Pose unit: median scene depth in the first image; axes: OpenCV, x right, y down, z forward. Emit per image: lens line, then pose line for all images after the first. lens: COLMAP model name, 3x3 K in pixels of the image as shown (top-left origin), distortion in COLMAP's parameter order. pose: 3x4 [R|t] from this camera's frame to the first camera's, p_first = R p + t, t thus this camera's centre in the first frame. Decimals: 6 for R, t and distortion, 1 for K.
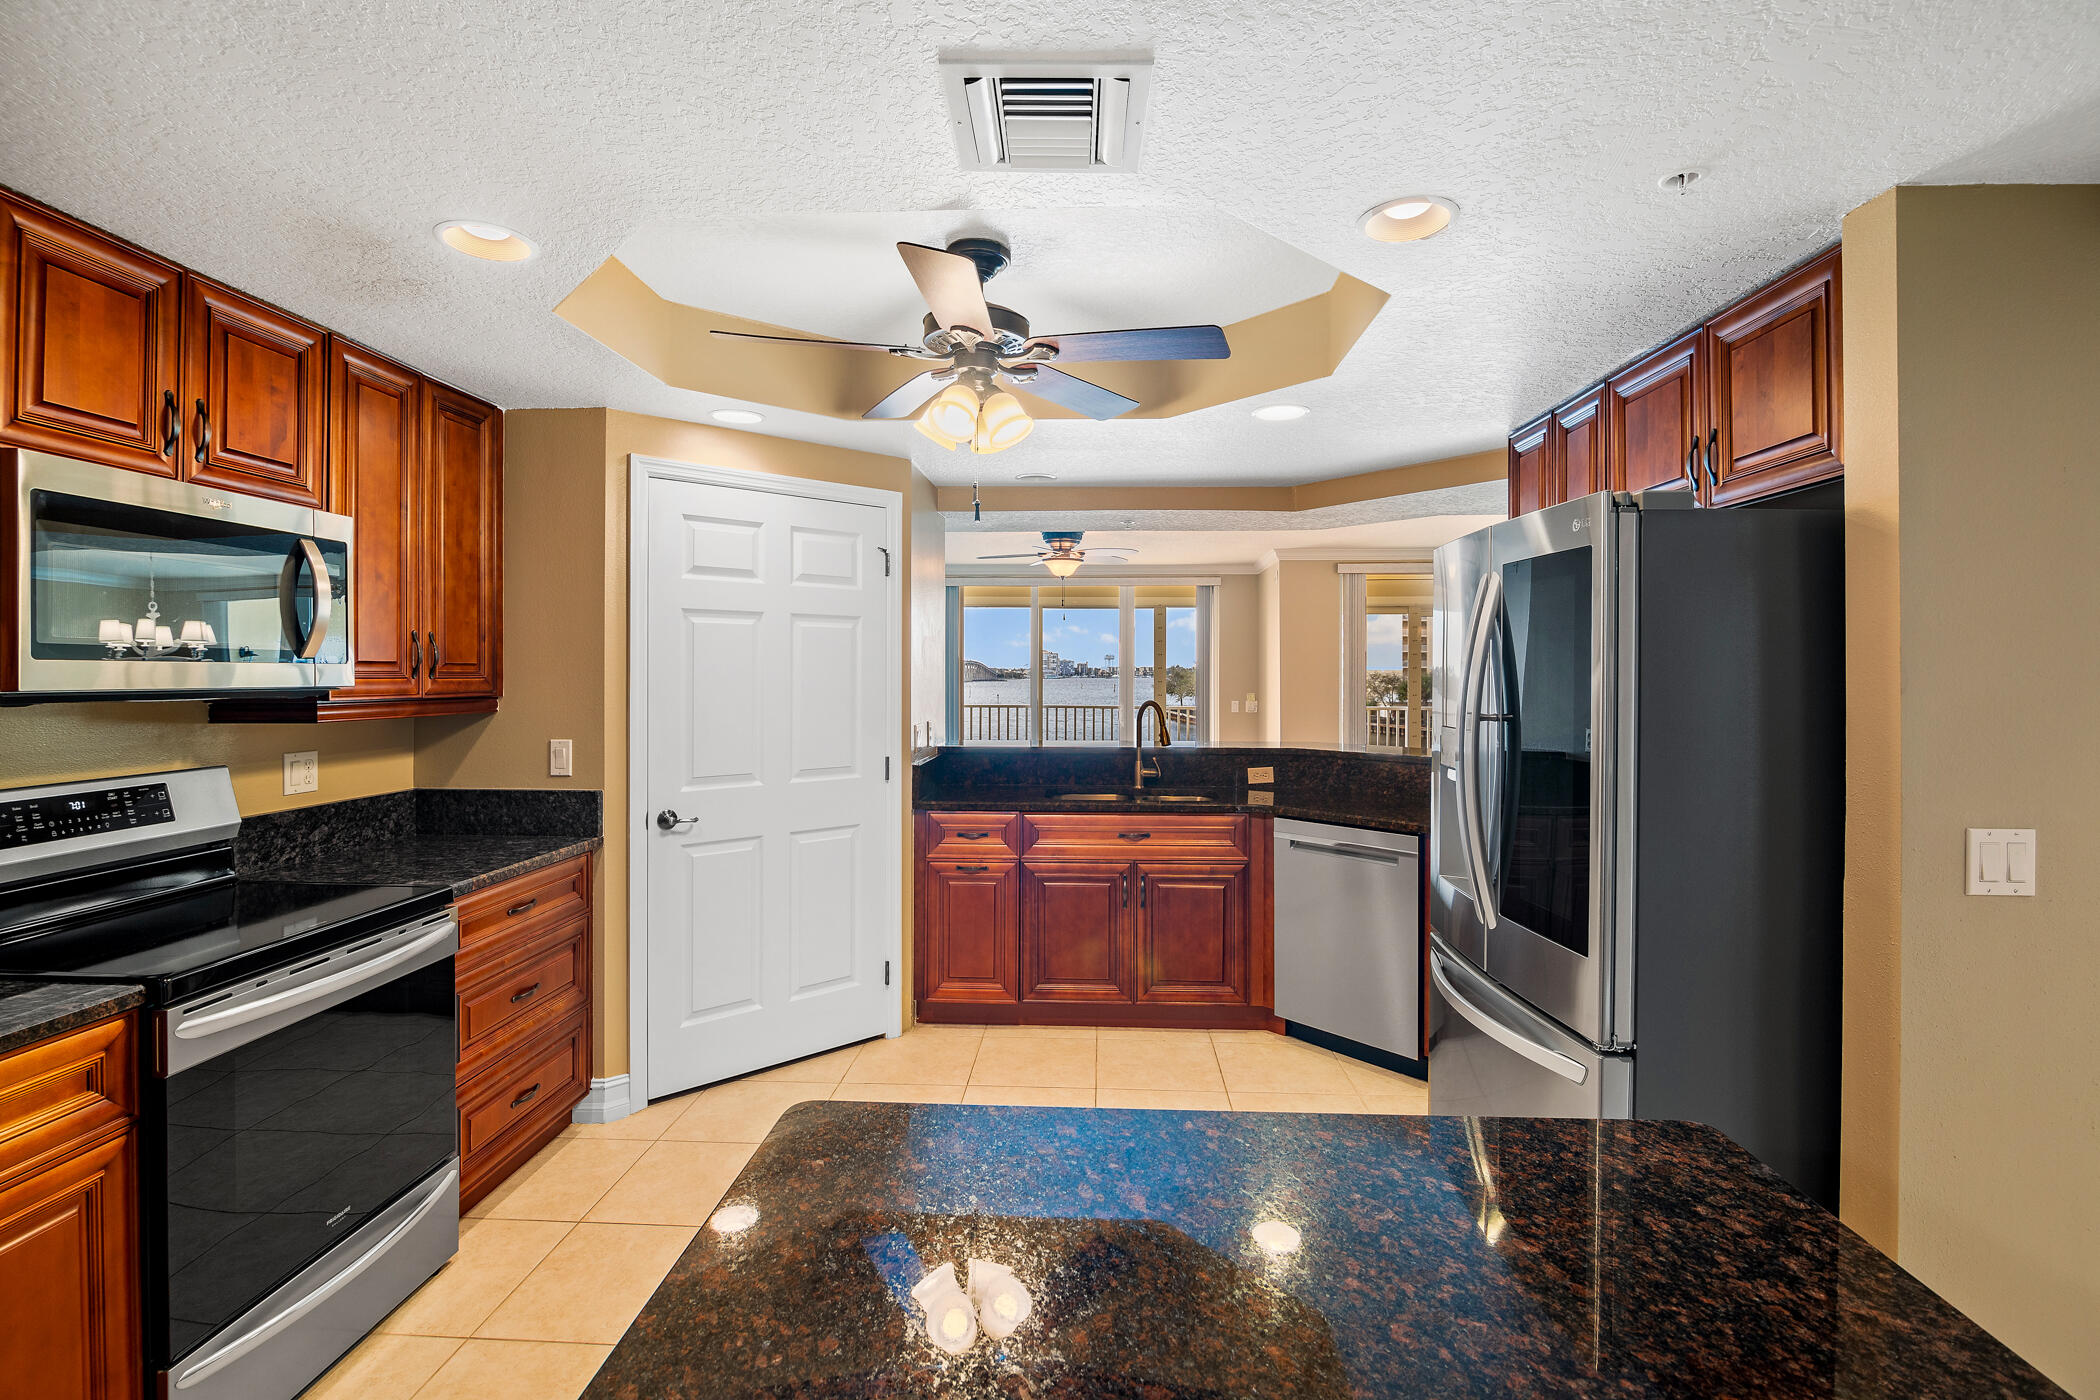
lens RADIAL K [[970.4, 0, 1131.4], [0, 970.4, 667.7], [0, 0, 1]] dist [-0.001800, -0.007292]
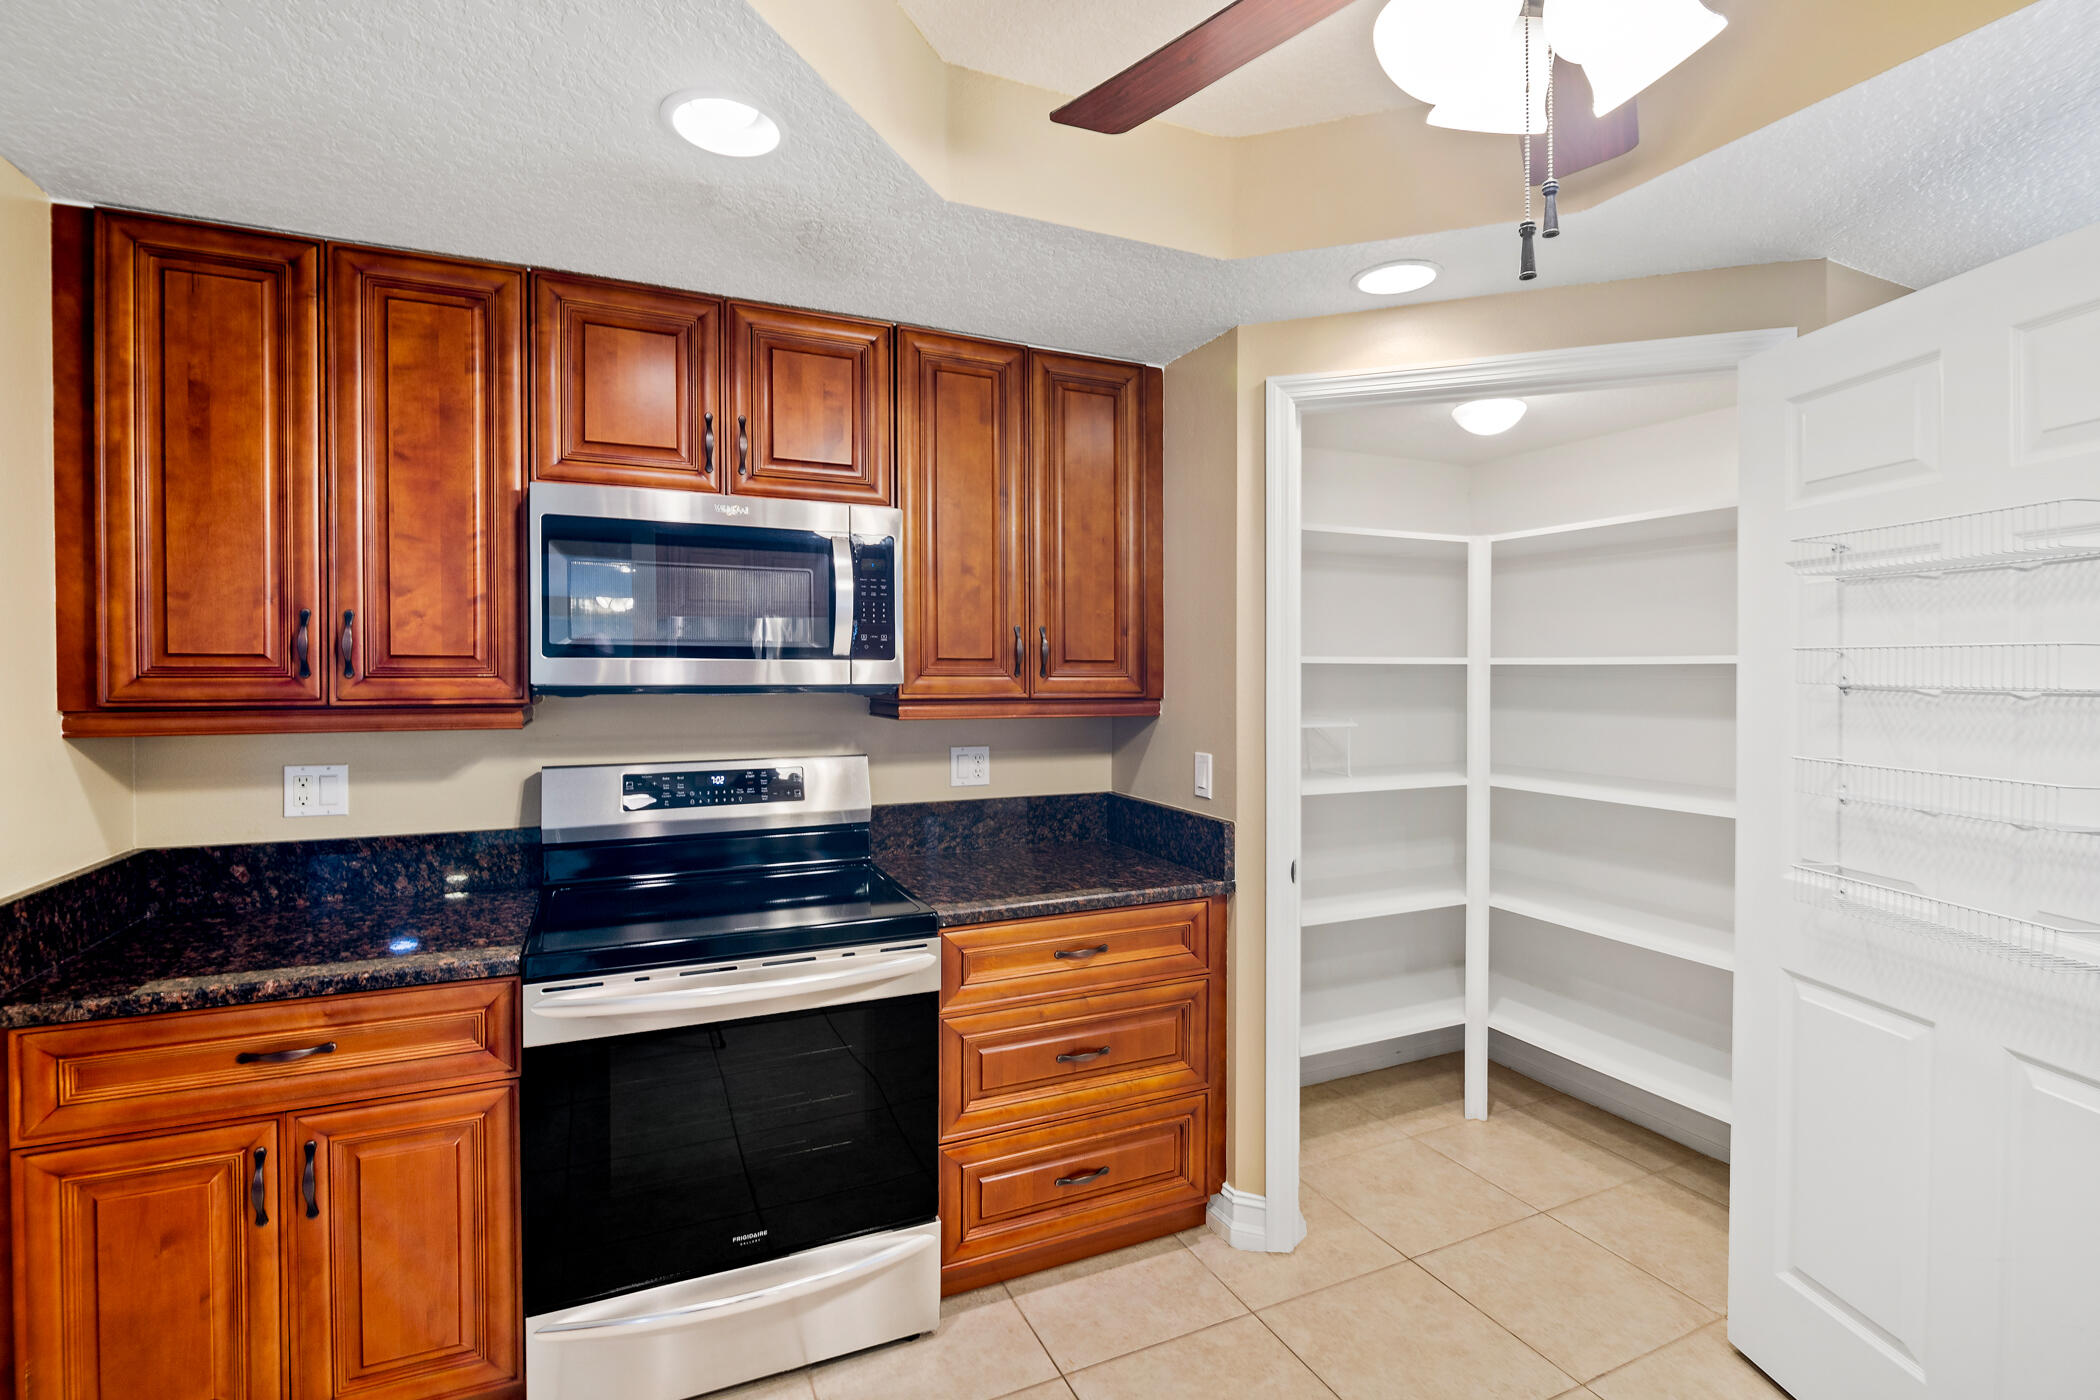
lens RADIAL K [[940.4, 0, 1057.1], [0, 940.4, 681.9], [0, 0, 1]] dist [-0.012705, -0.000058]
pose [[0.395138, 0.011622, -0.918548, 0.102646], [0.001379, 0.999911, 0.013244, 0.004268], [0.918621, -0.006500, 0.395087, 0.652736]]
